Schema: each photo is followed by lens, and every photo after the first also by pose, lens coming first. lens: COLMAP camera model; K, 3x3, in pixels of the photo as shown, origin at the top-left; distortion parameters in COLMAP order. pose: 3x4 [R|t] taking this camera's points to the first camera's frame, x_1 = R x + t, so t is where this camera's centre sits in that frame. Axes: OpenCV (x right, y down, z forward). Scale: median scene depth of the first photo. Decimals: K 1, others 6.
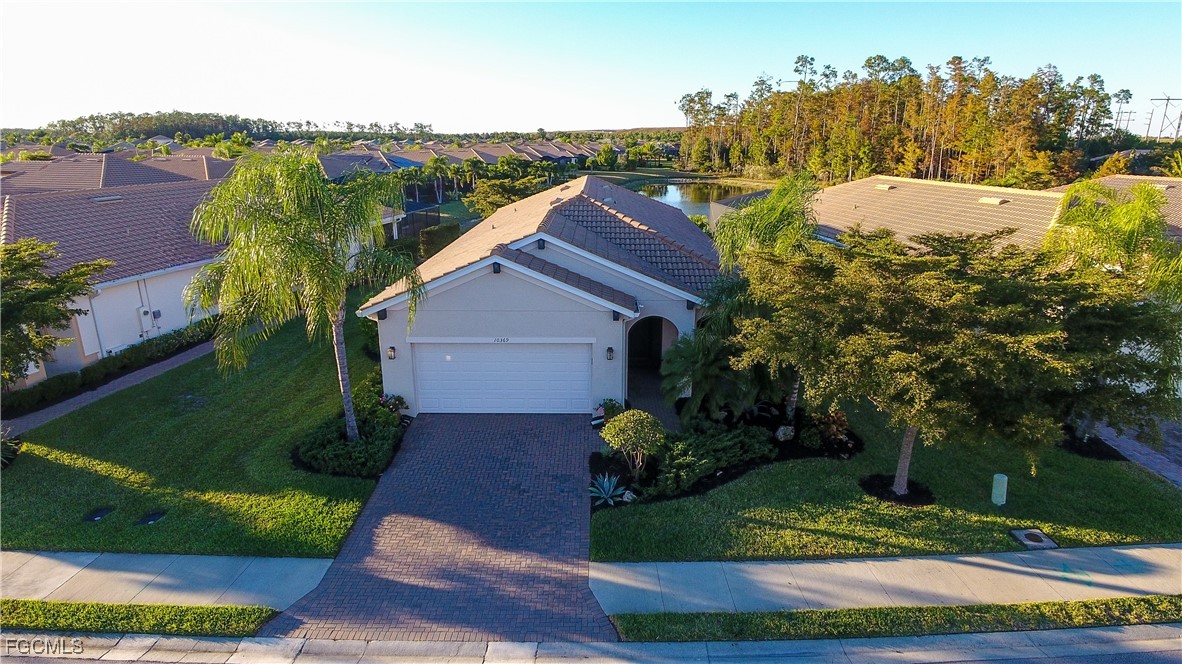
lens RADIAL K [[662.6, 0, 591.0], [0, 662.6, 332.0], [0, 0, 1]] dist [0.002508, -0.001756]
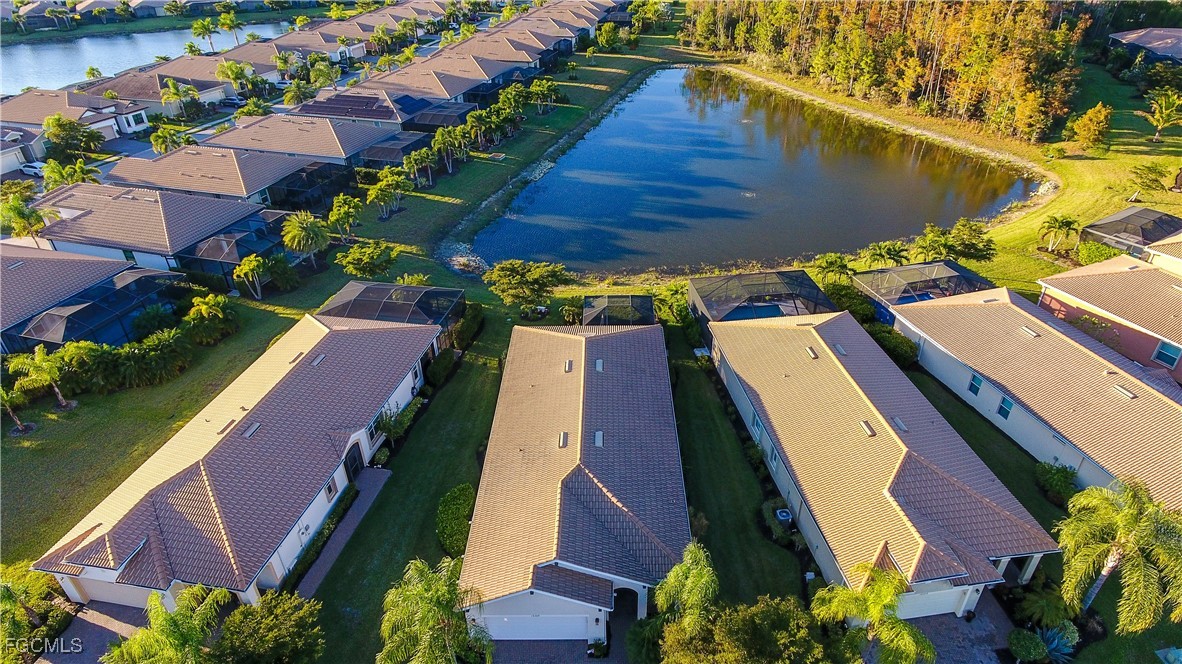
lens RADIAL K [[662.6, 0, 591.0], [0, 662.6, 332.0], [0, 0, 1]] dist [0.002508, -0.001756]
pose [[0.999882, -0.010974, -0.010786, 0.004557], [0.013630, 0.956979, 0.289838, -0.138893], [0.007142, -0.289951, 0.957015, -0.054777]]
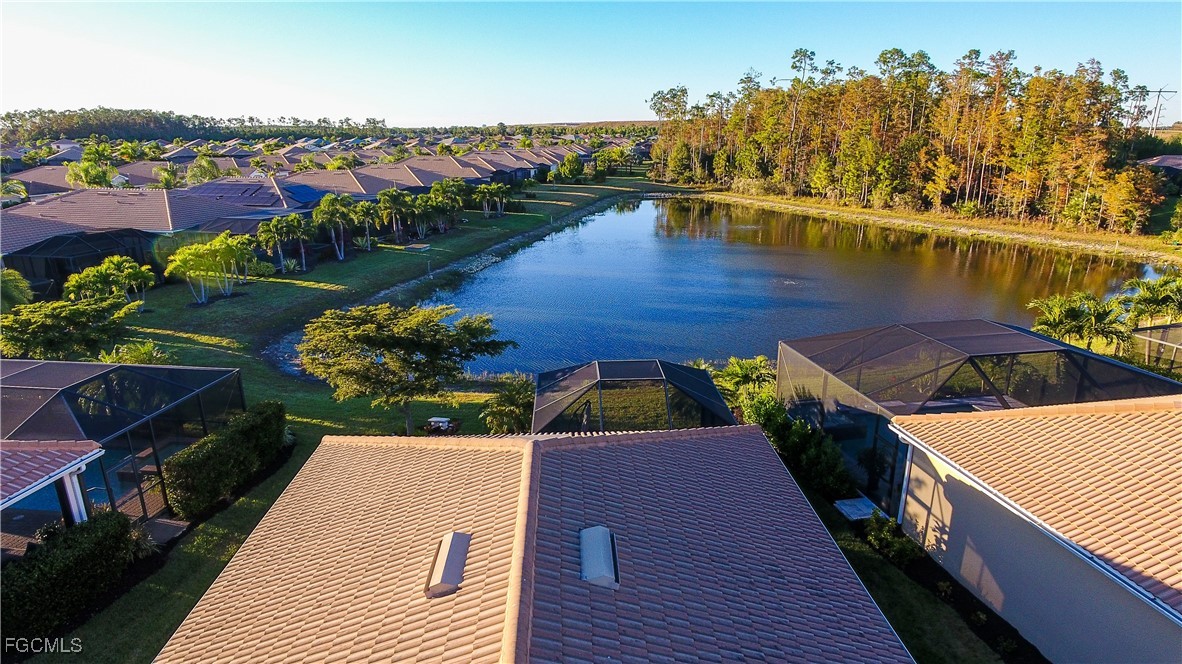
lens RADIAL K [[662.6, 0, 591.0], [0, 662.6, 332.0], [0, 0, 1]] dist [0.002508, -0.001756]
pose [[0.998532, -0.022009, 0.049500, 0.001988], [0.021409, 0.999691, 0.012625, -0.065102], [-0.049762, -0.011547, 0.998694, 0.147960]]
